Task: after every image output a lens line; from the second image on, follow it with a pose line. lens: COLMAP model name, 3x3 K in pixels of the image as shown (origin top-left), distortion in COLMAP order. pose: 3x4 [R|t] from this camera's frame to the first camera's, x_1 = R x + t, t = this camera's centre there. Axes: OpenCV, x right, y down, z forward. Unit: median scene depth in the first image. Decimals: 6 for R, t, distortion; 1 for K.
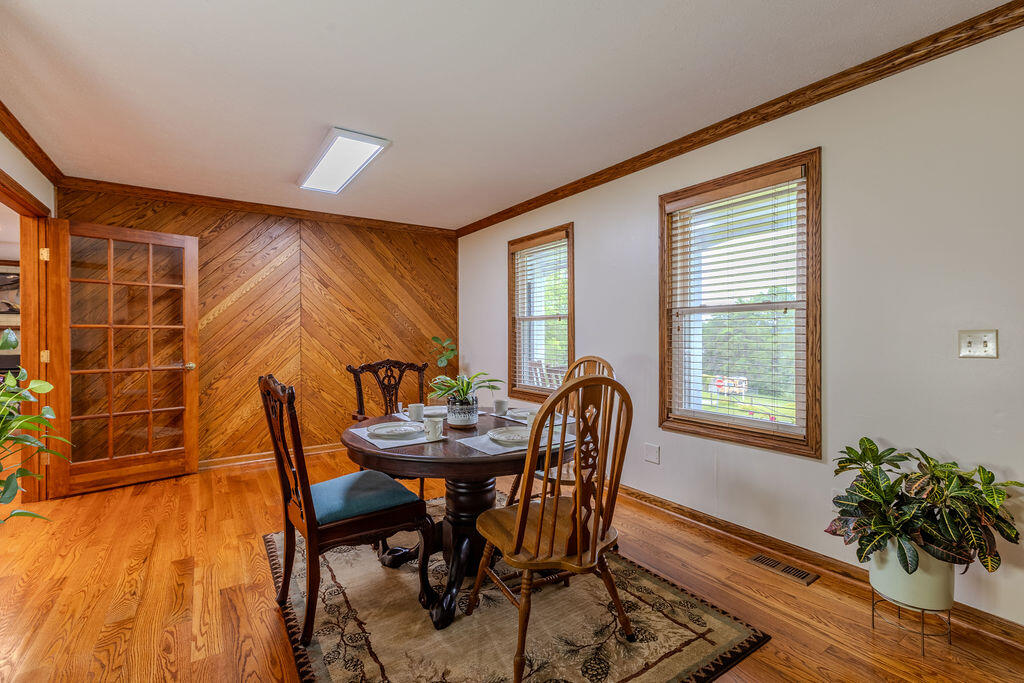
lens RADIAL K [[467.5, 0, 510.1], [0, 467.5, 334.5], [0, 0, 1]] dist [0.001048, 0.000123]
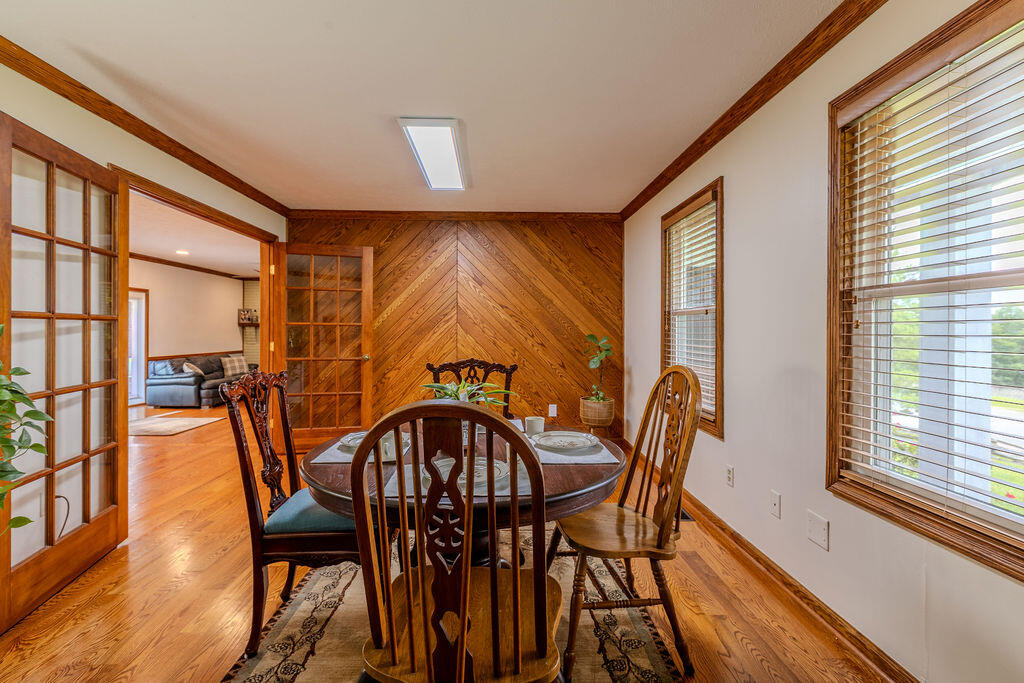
lens RADIAL K [[456.7, 0, 518.8], [0, 456.7, 330.2], [0, 0, 1]] dist [-0.001875, -0.000061]
pose [[0.840397, 0.004544, -0.541952, 0.247062], [-0.006685, 0.999976, -0.001983, -0.001212], [0.541930, 0.005289, 0.840407, 0.240949]]
